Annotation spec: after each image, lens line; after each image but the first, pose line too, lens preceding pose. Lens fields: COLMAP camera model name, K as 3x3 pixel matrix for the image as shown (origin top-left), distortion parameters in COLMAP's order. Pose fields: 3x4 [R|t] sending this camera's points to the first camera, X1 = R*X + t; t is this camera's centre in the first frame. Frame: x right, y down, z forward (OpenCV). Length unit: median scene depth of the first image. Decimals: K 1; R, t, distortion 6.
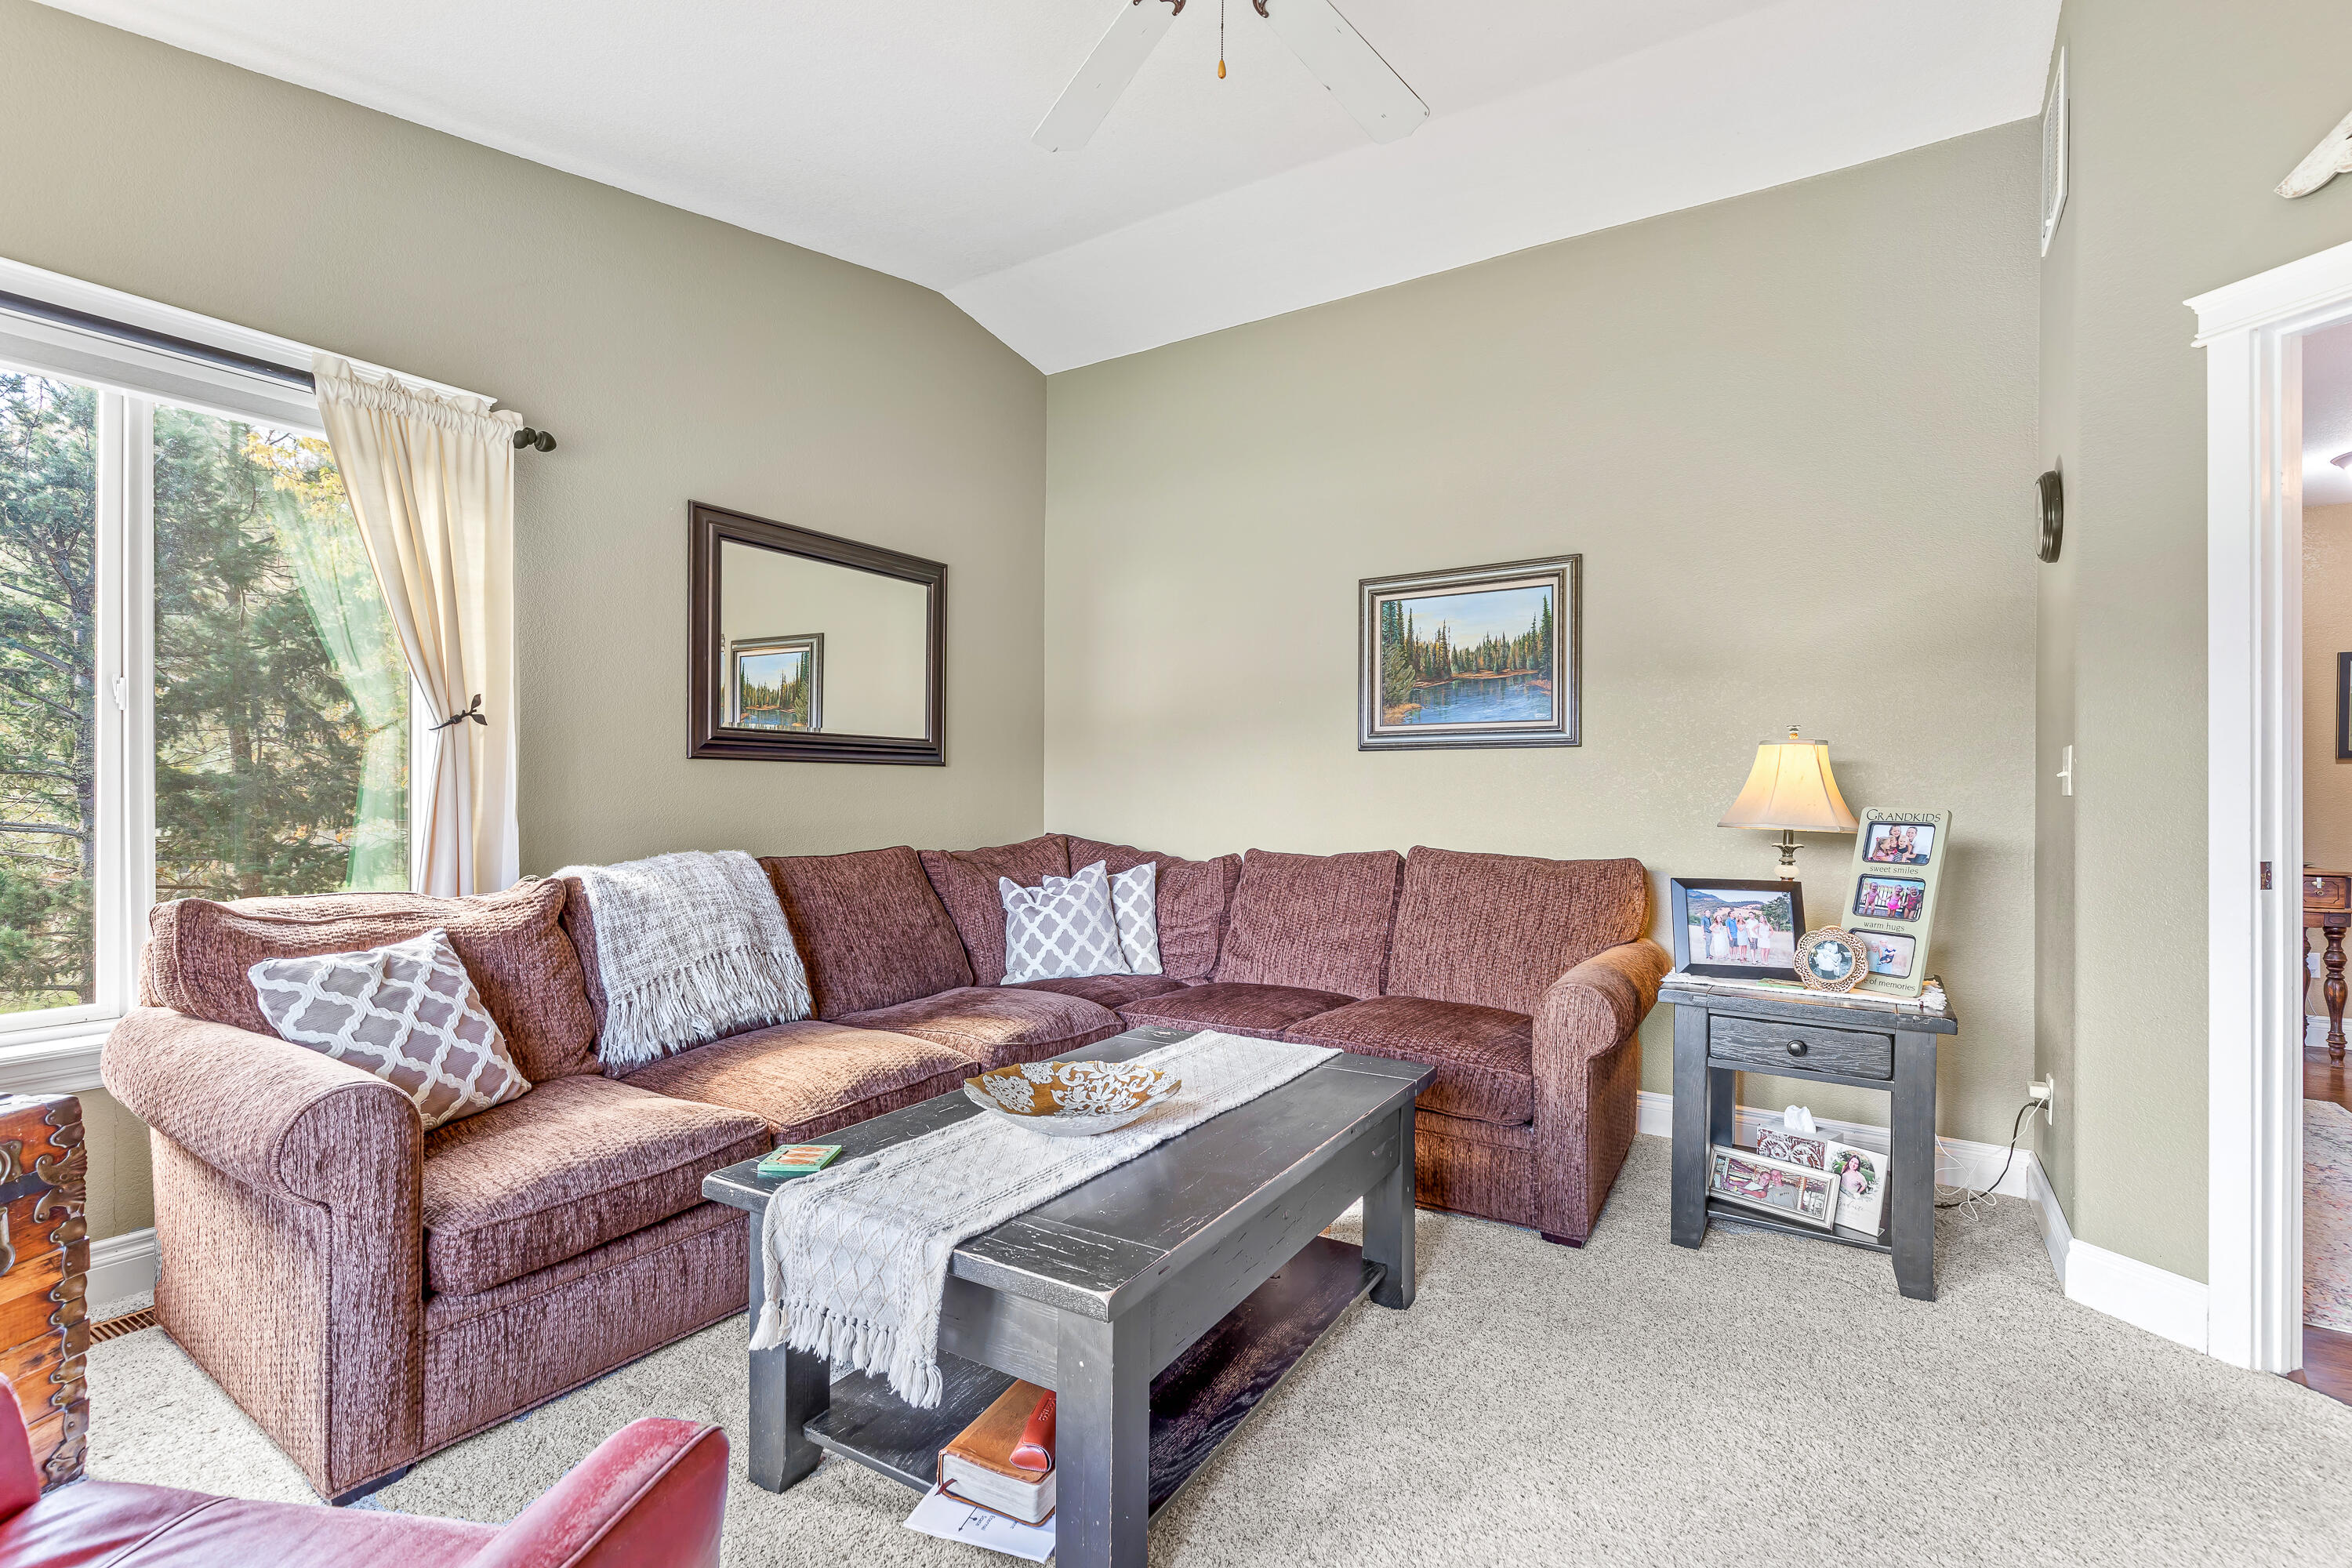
lens RADIAL K [[1067.1, 0, 1176.0], [0, 1067.1, 784.0], [0, 0, 1]] dist [0.002907, 0.000023]
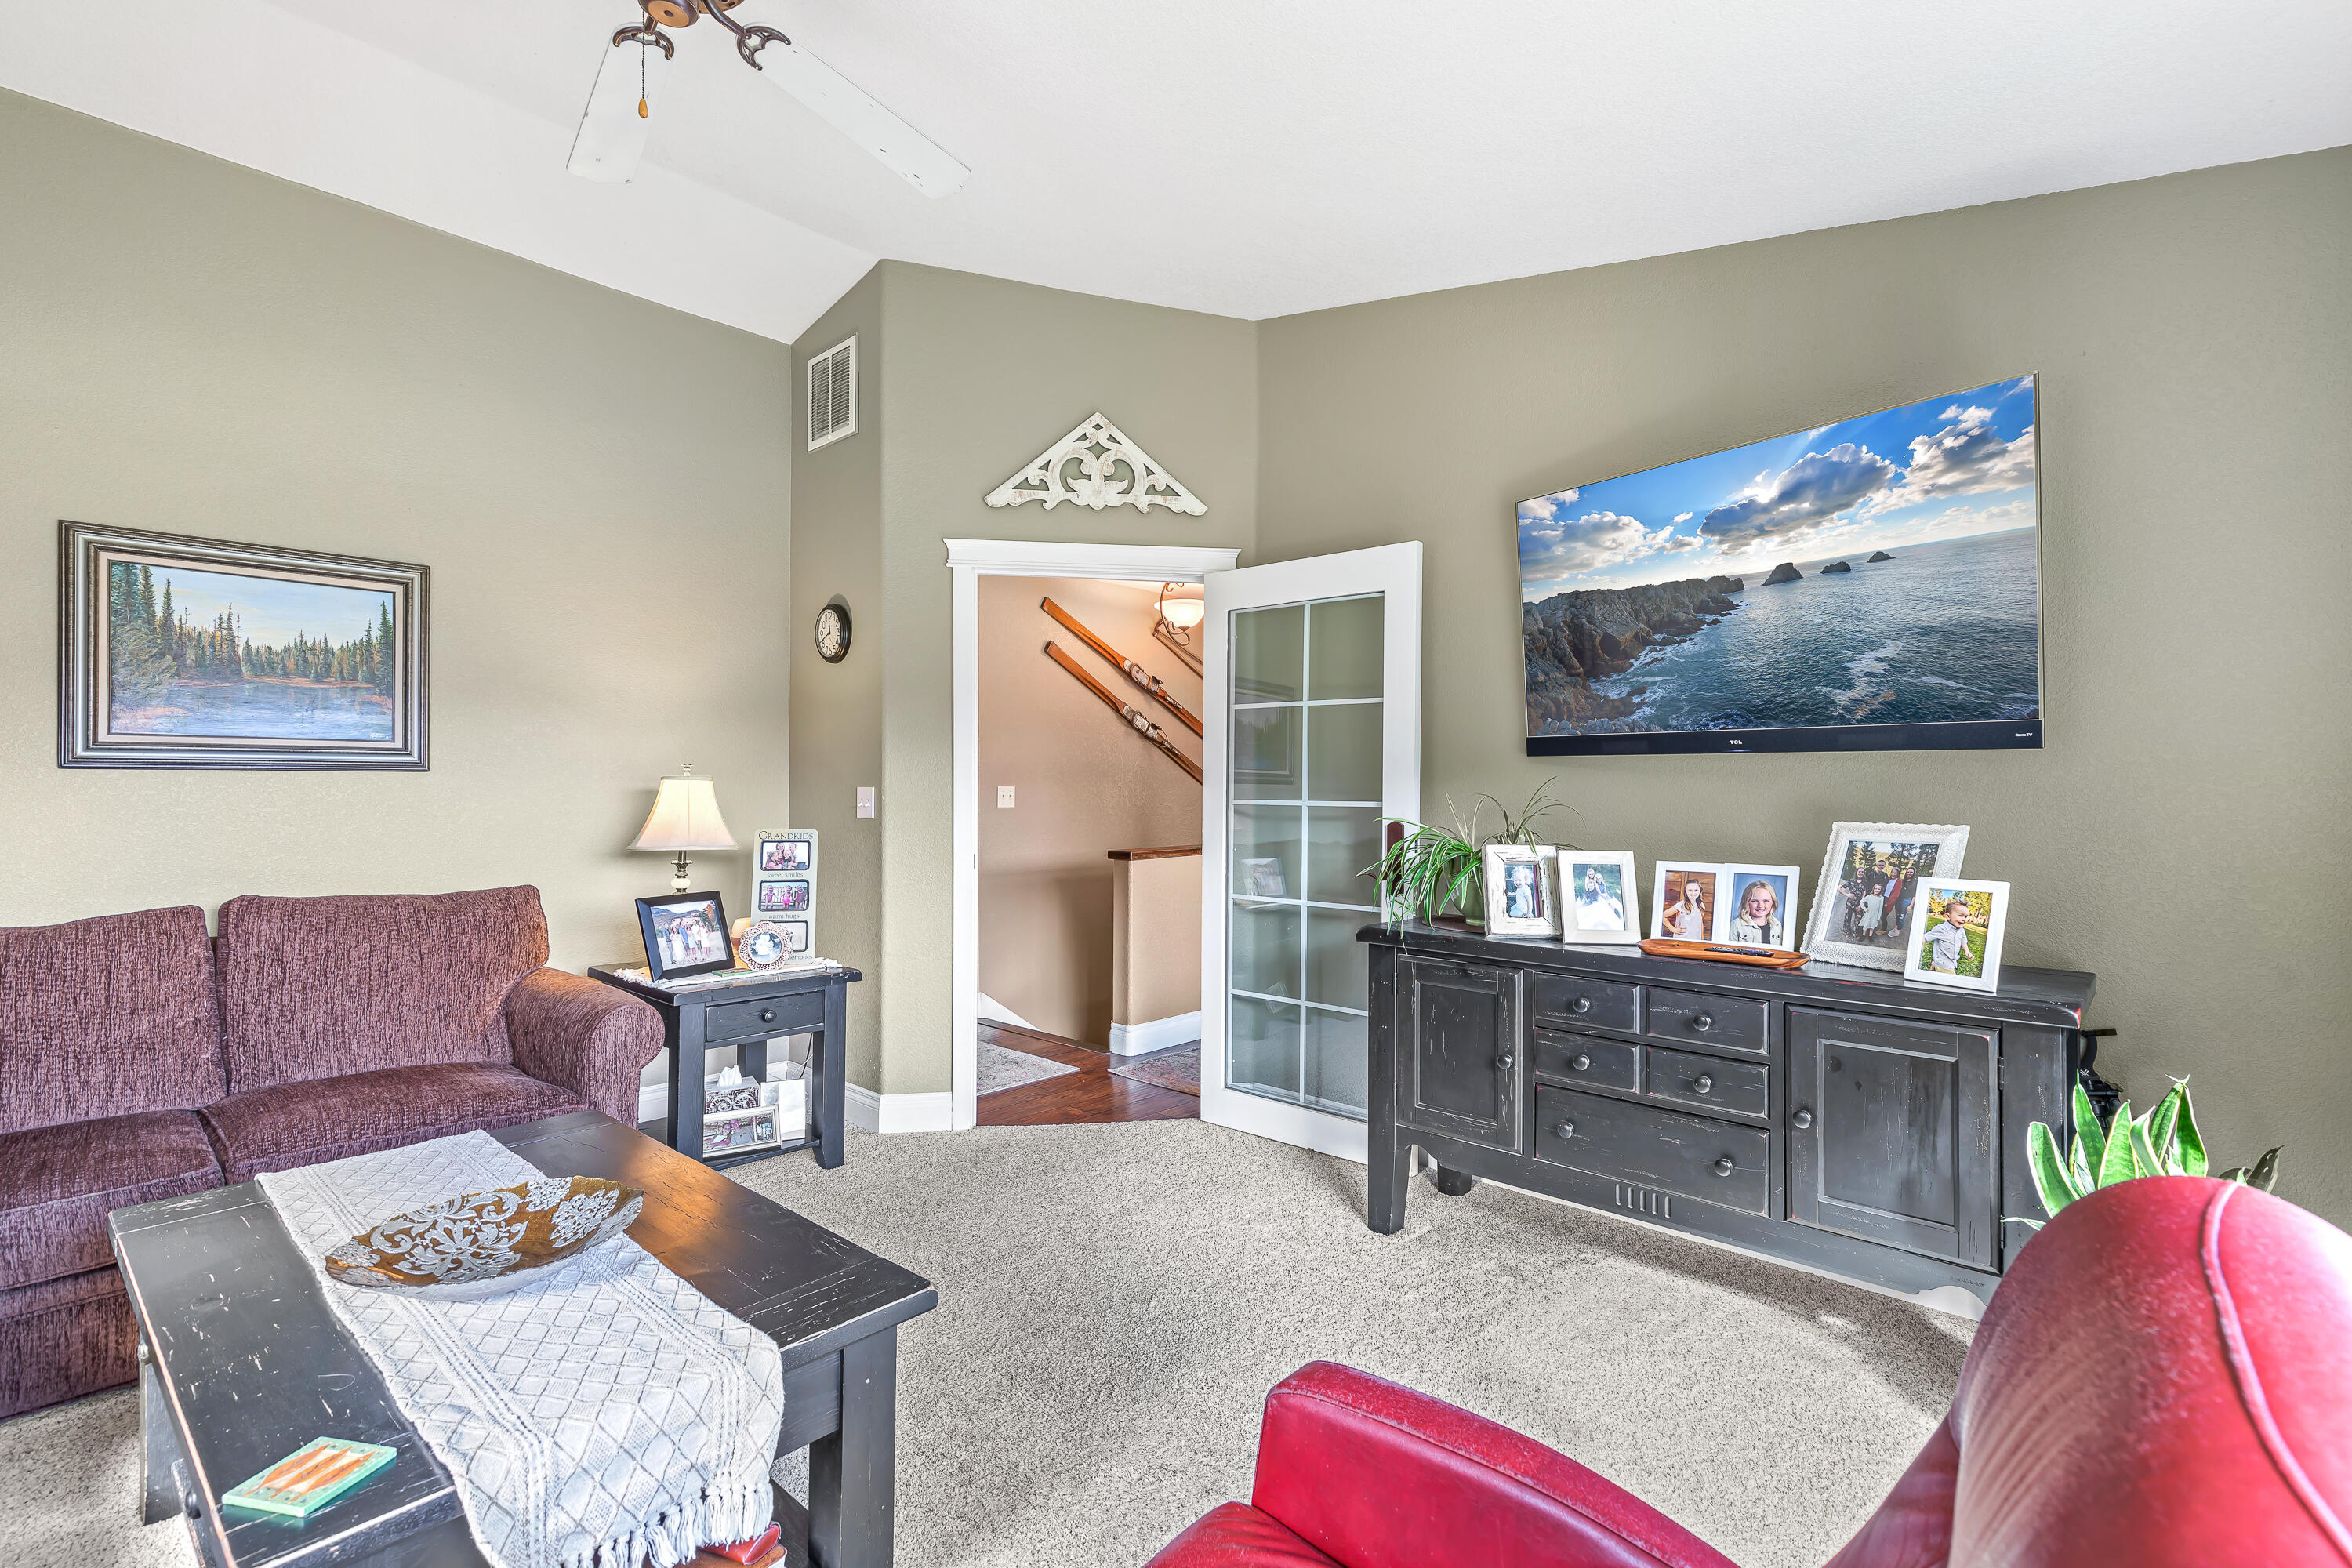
lens RADIAL K [[1067.1, 0, 1176.0], [0, 1067.1, 784.0], [0, 0, 1]] dist [0.002907, 0.000023]
pose [[0.178014, -0.000559, 0.984028, -0.471774], [-0.008587, 0.999961, 0.002122, -0.035202], [-0.983990, -0.008828, 0.178002, 0.206439]]
